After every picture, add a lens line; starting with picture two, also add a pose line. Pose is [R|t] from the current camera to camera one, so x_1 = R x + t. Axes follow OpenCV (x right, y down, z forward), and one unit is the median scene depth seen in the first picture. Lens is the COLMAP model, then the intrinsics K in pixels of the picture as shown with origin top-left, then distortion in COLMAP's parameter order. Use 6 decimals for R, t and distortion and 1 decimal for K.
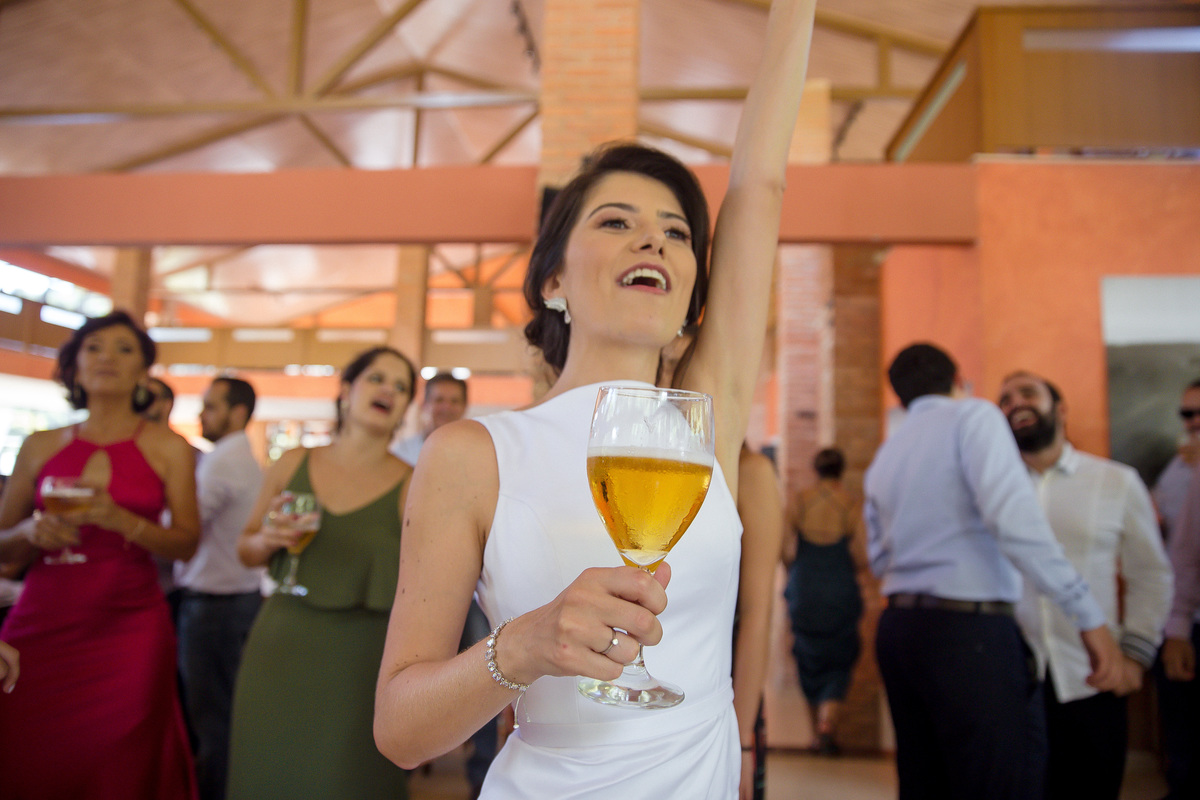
lens RADIAL K [[817.3, 0, 598.1], [0, 817.3, 395.9], [0, 0, 1]] dist [-0.110715, 0.085822]
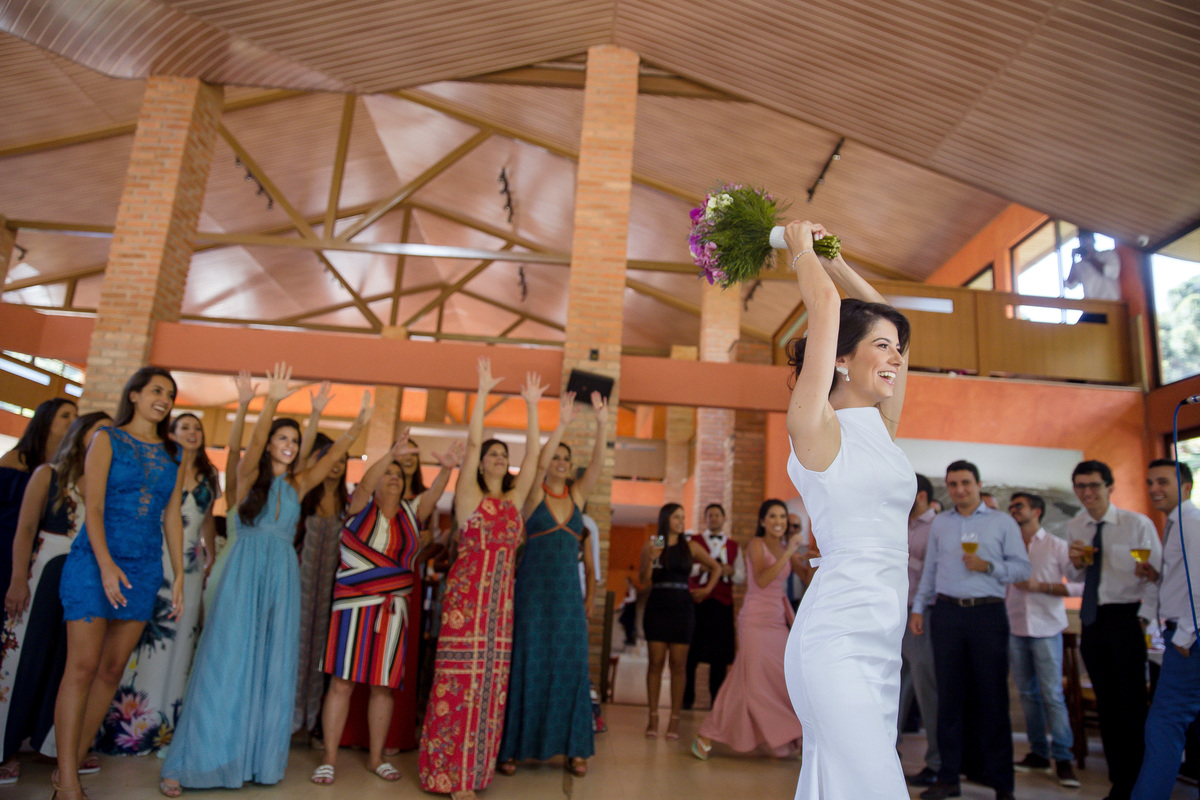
lens RADIAL K [[817.3, 0, 598.1], [0, 817.3, 395.9], [0, 0, 1]] dist [-0.110715, 0.085822]
pose [[0.992755, 0.064745, 0.101223, -0.105580], [-0.053075, 0.992061, -0.114011, -0.003492], [-0.107801, 0.107812, 0.988309, -0.424090]]
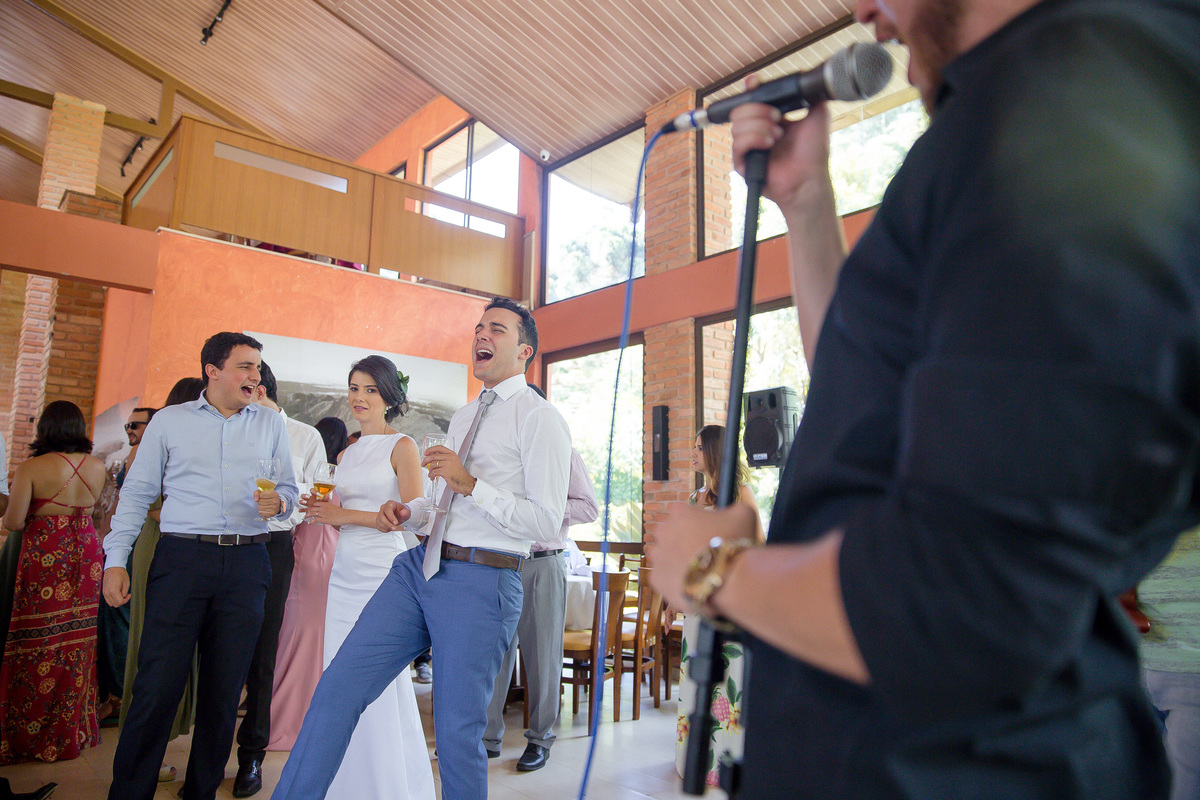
lens RADIAL K [[817.3, 0, 598.1], [0, 817.3, 395.9], [0, 0, 1]] dist [-0.110715, 0.085822]
pose [[0.694256, 0.090978, 0.713955, 0.040315], [-0.071324, 0.995792, -0.057536, 0.000421], [-0.716185, -0.010978, 0.697824, -0.265151]]
